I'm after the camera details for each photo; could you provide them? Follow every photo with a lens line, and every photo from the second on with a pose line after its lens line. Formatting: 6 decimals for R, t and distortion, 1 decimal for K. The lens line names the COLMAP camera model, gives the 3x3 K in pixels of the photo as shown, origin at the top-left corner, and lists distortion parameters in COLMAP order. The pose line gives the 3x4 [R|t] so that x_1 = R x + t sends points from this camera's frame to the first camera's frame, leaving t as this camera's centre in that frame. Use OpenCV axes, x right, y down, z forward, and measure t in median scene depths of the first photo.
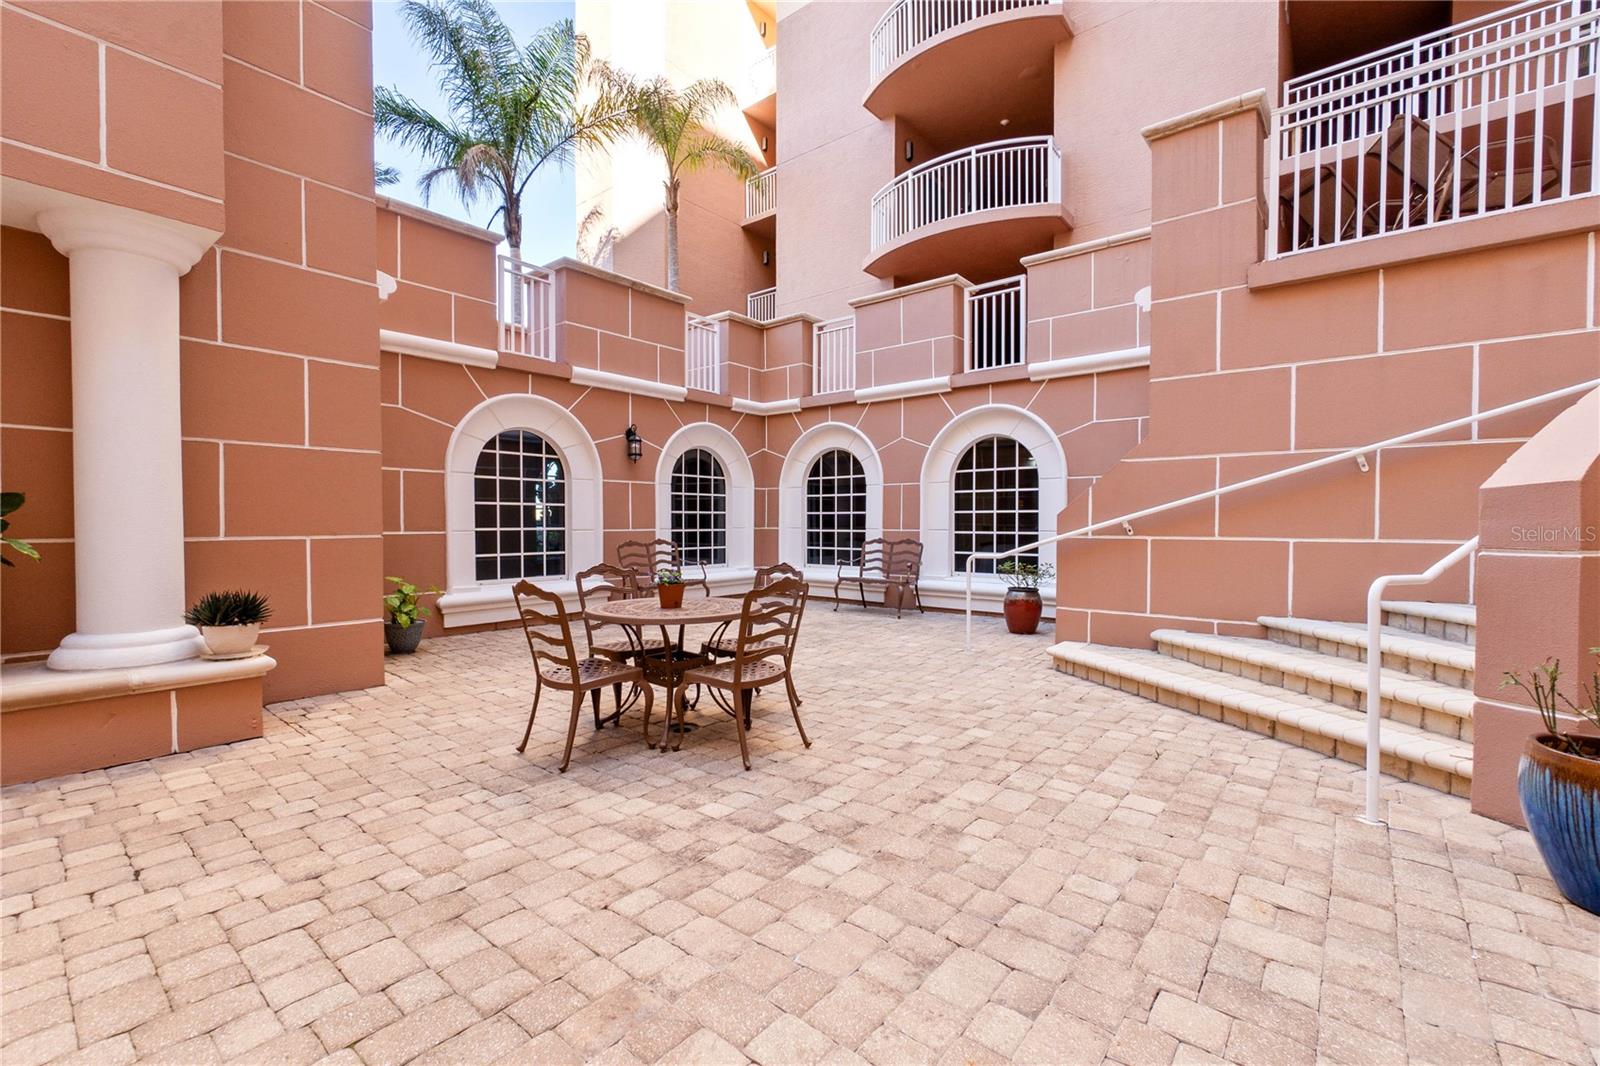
lens RADIAL K [[689.4, 0, 803.2], [0, 689.4, 538.9], [0, 0, 1]] dist [-0.001761, 0.000044]
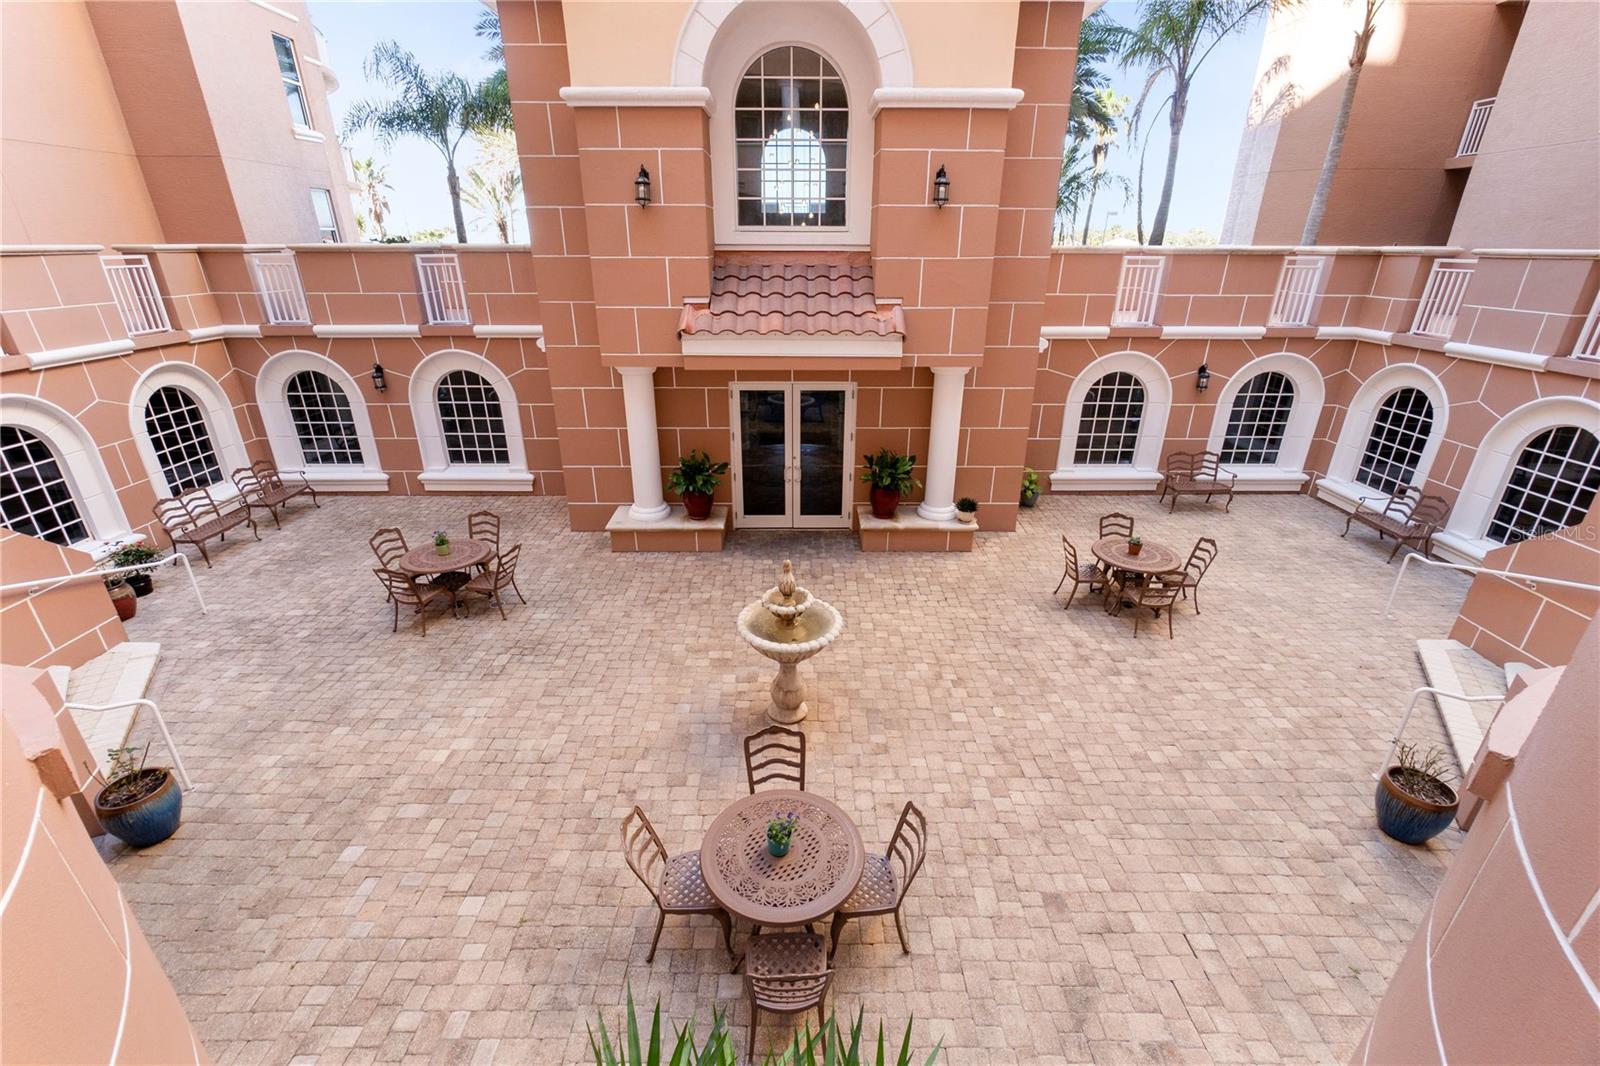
lens RADIAL K [[673.9, 0, 797.6], [0, 673.9, 528.0], [0, 0, 1]] dist [-0.001680, 0.000206]
pose [[0.631553, 0.297818, -0.715853, 0.303750], [-0.019759, 0.929167, 0.369132, -0.353078], [0.775081, -0.218982, 0.592703, -0.502752]]
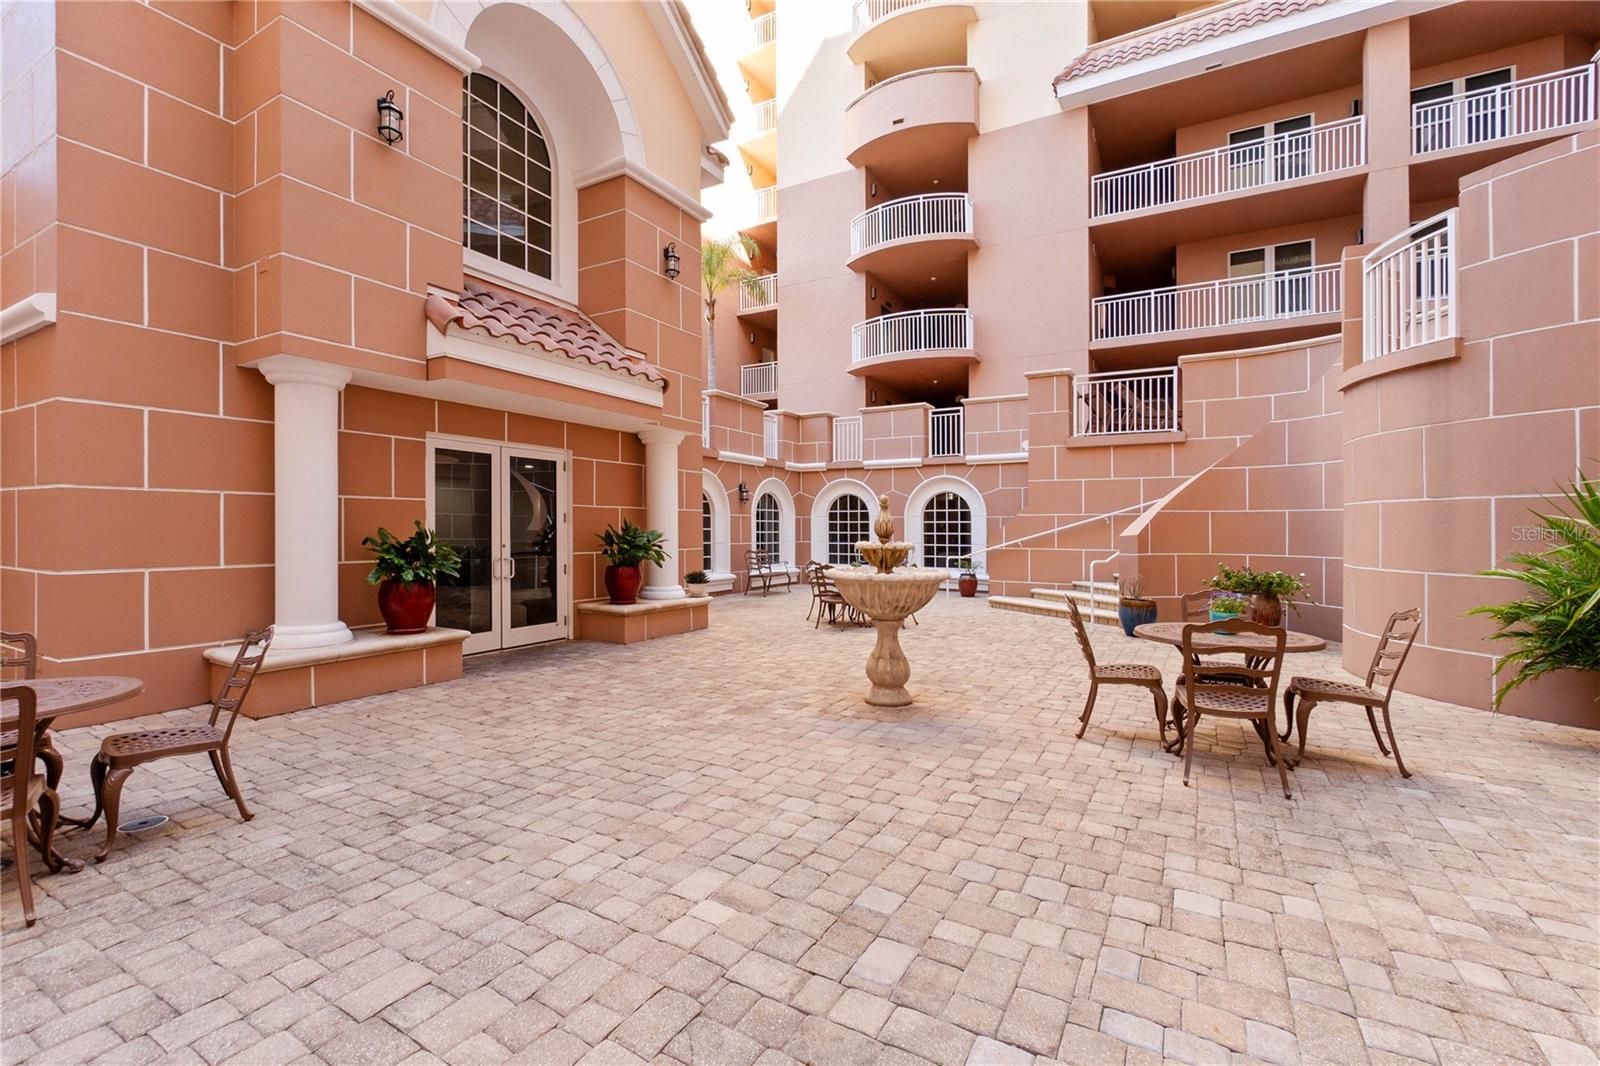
lens RADIAL K [[684.9, 0, 796.9], [0, 684.9, 518.8], [0, 0, 1]] dist [-0.002404, 0.000030]
pose [[0.988007, 0.006030, 0.154292, -0.392585], [-0.000109, 0.999264, -0.038353, -0.009218], [-0.154409, 0.037877, 0.987281, -0.725887]]
